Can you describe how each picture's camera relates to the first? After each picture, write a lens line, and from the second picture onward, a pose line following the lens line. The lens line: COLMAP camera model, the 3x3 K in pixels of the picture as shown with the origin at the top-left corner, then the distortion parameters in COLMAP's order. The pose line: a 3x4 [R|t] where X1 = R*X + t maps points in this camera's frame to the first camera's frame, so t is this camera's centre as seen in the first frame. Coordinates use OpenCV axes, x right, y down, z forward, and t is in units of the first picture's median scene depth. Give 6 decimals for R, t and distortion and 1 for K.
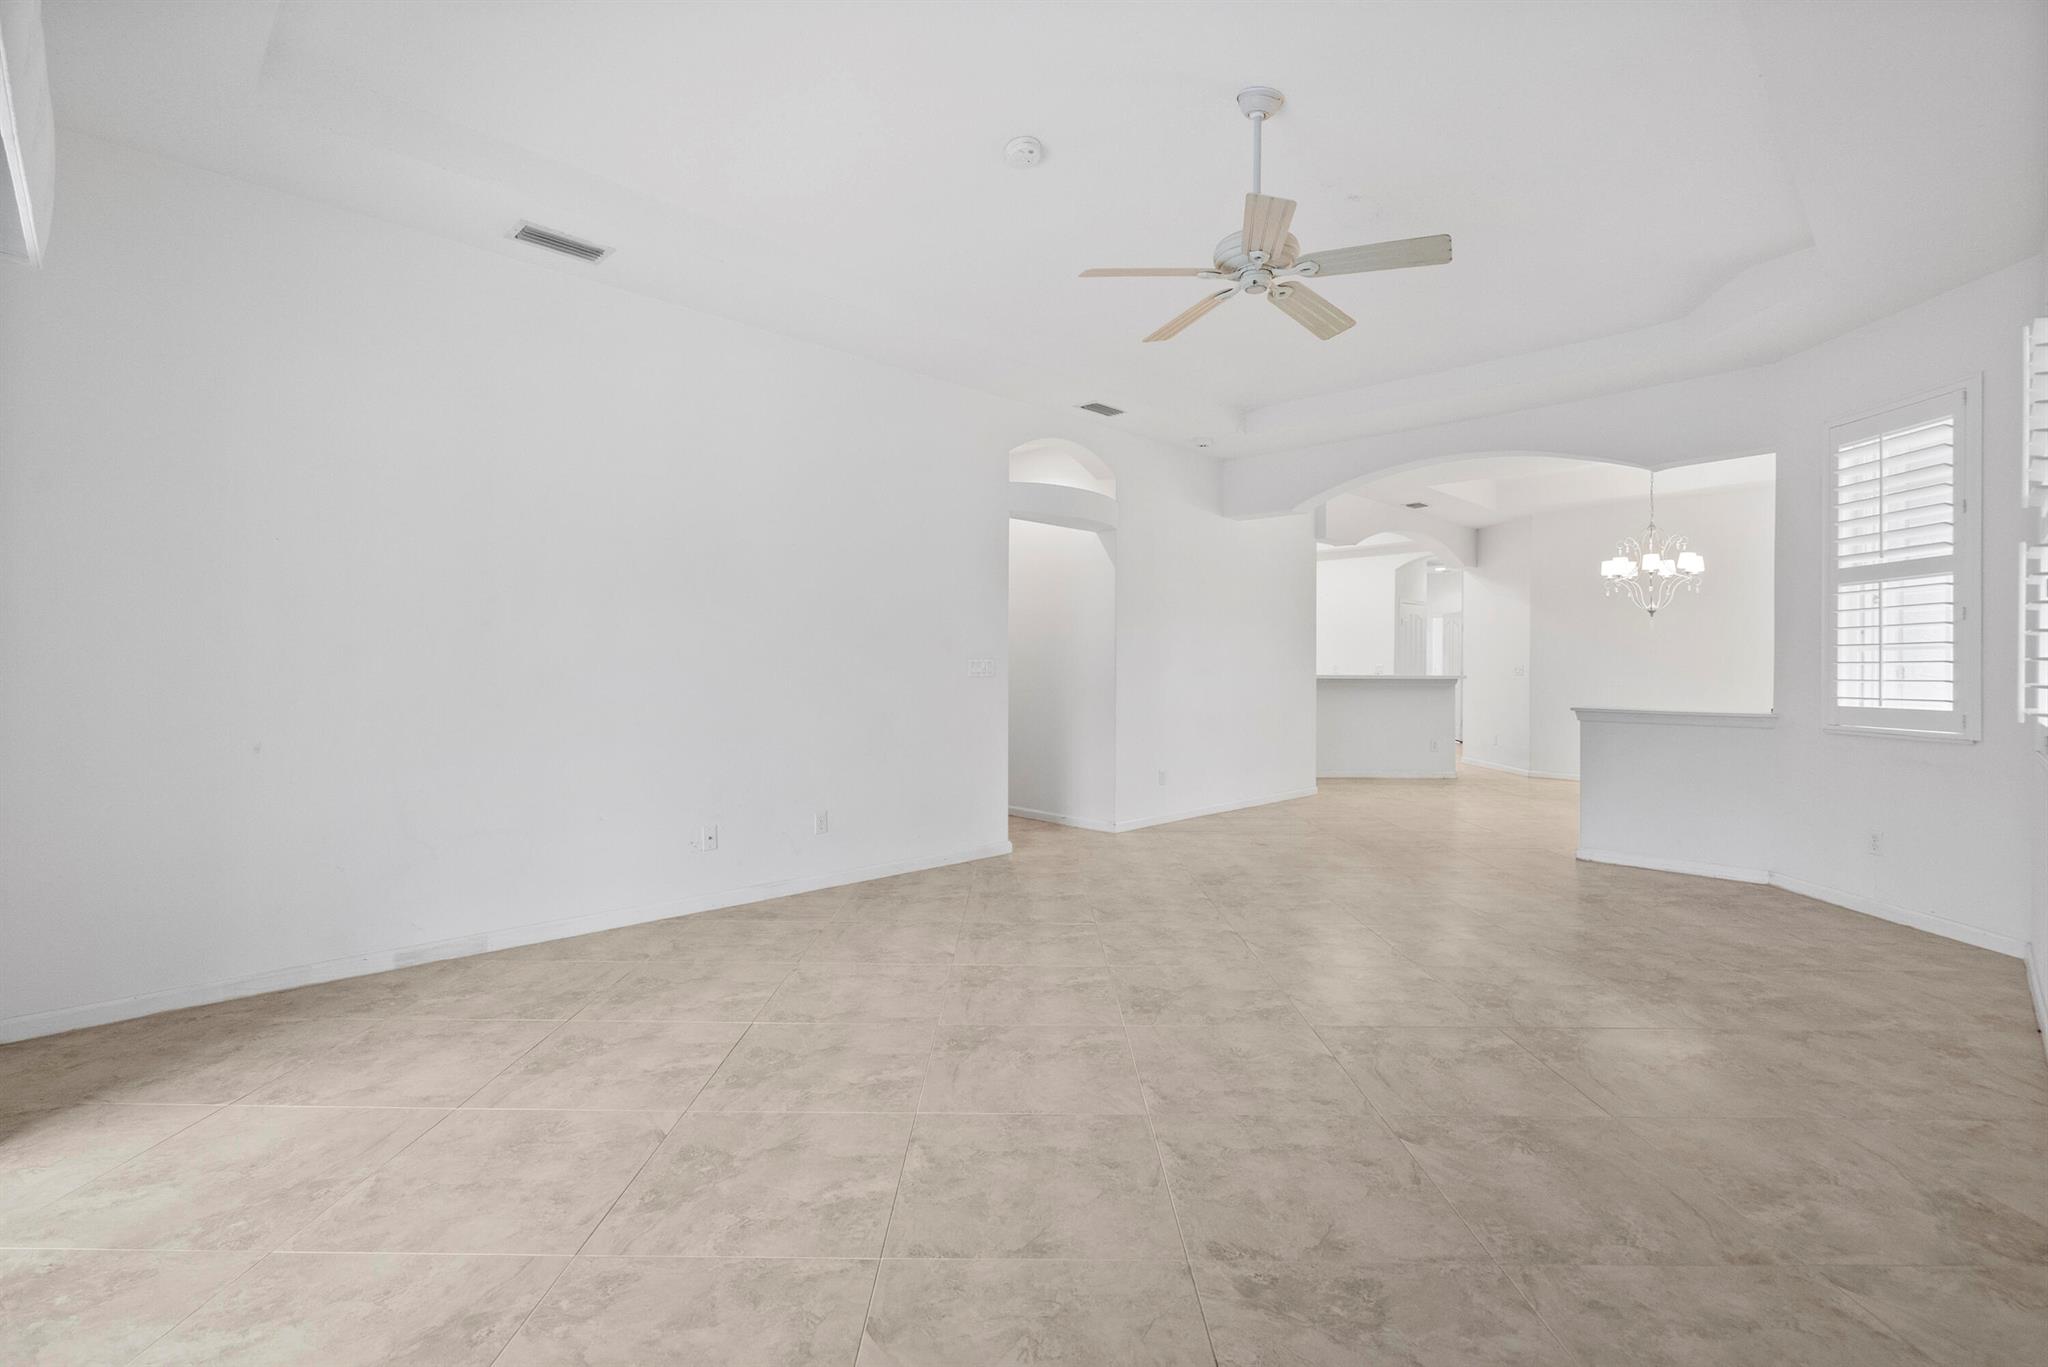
lens RADIAL K [[941.0, 0, 1008.8], [0, 941.0, 675.9], [0, 0, 1]] dist [-0.009508, 0.004098]
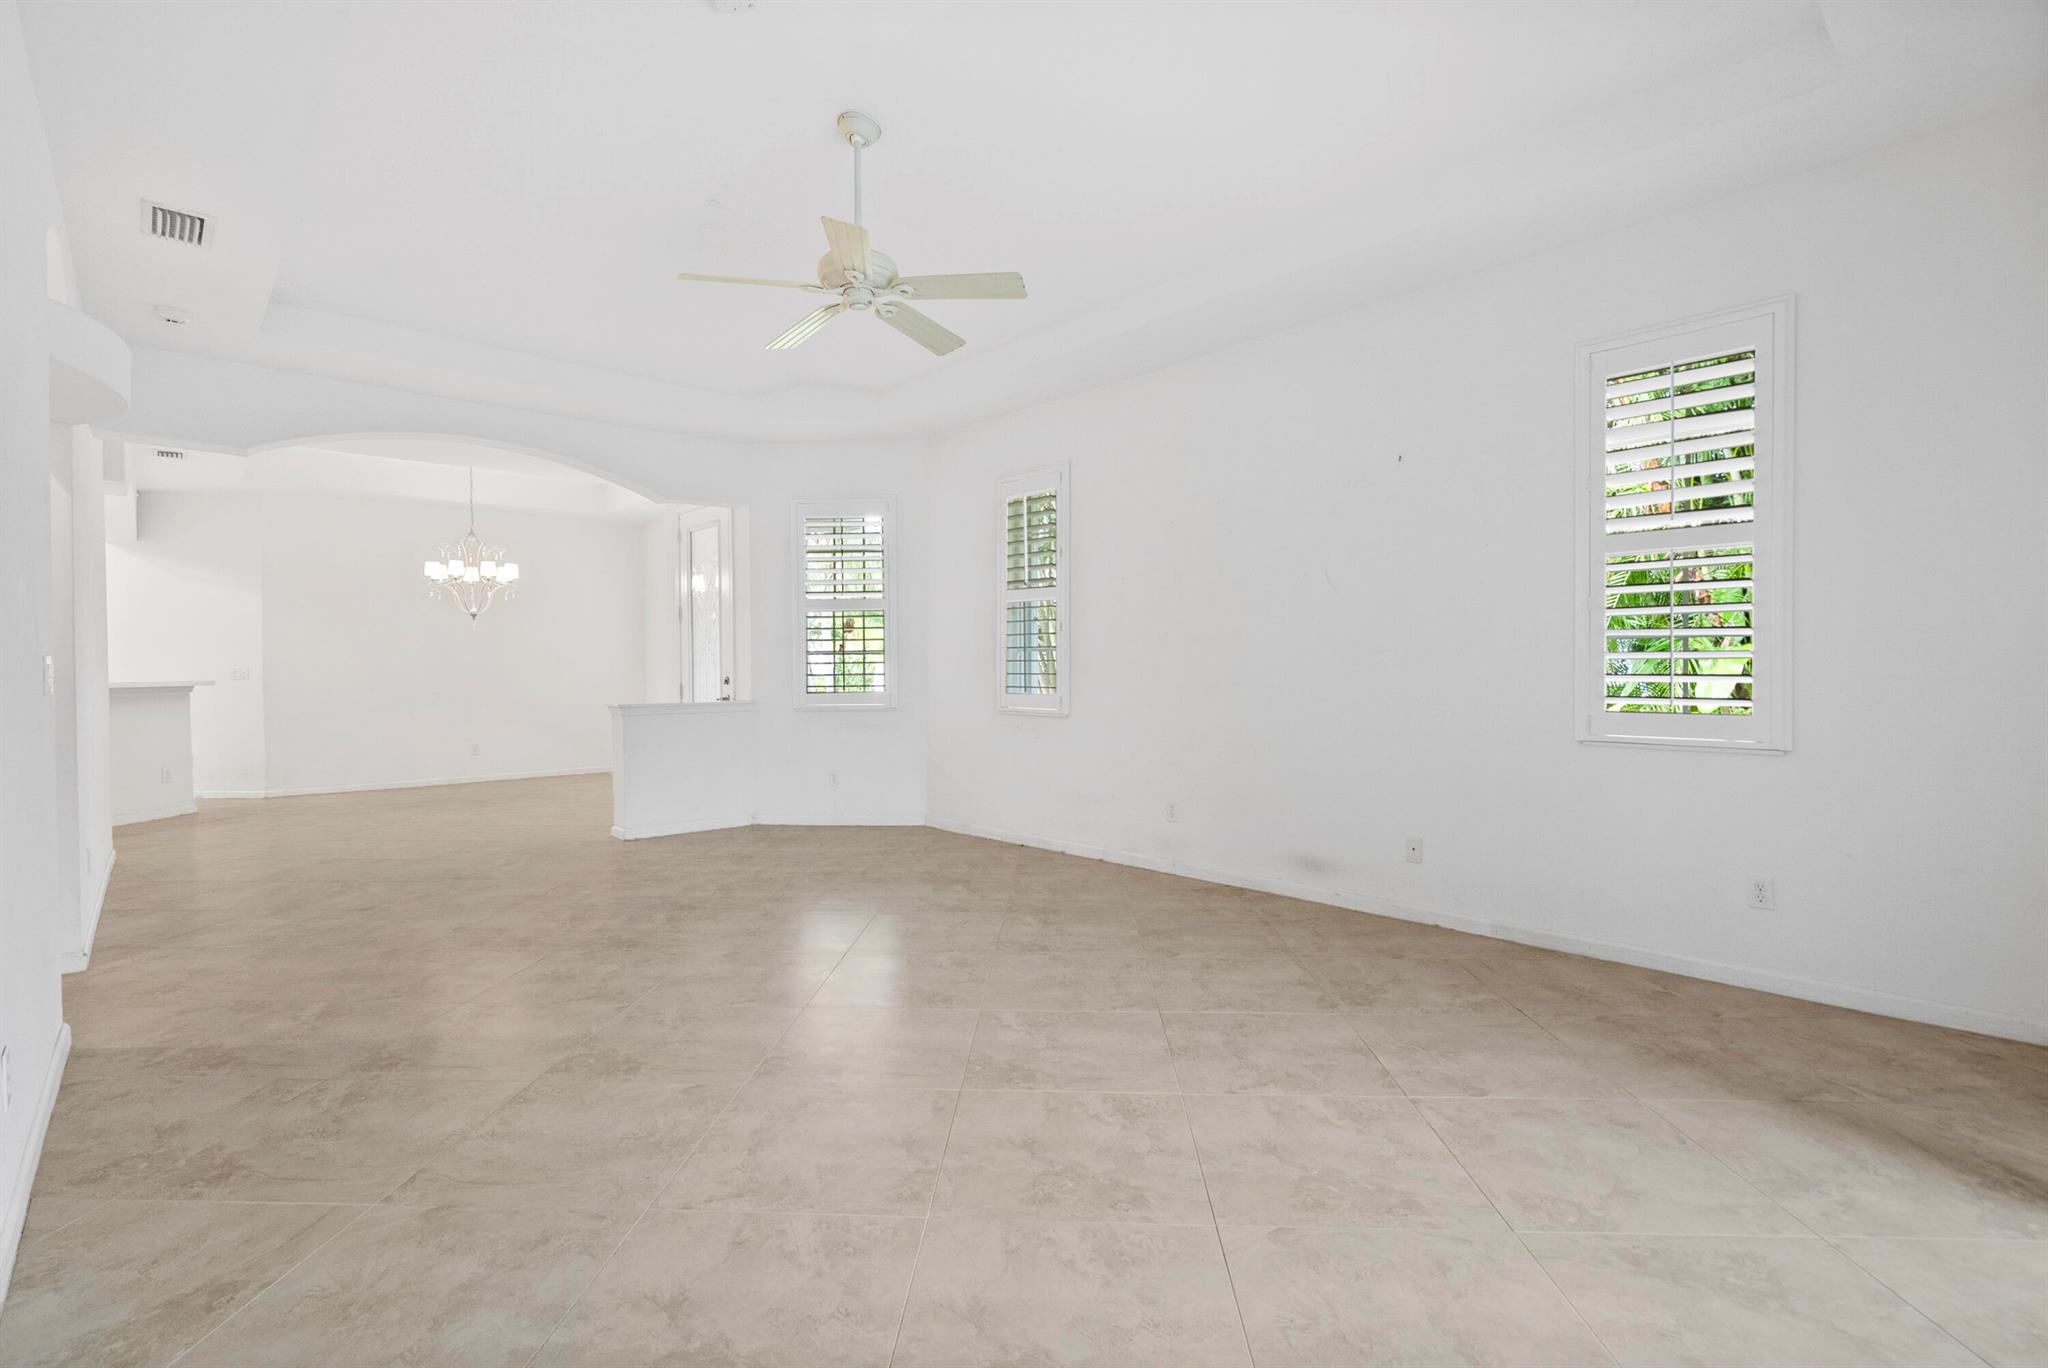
lens RADIAL K [[941.0, 0, 1033.6], [0, 941.0, 673.6], [0, 0, 1]] dist [-0.009508, 0.004098]
pose [[0.027605, -0.011275, 0.999555, -1.039754], [0.015812, 0.999816, 0.010841, -0.013125], [-0.999494, 0.015506, 0.027779, 1.029293]]
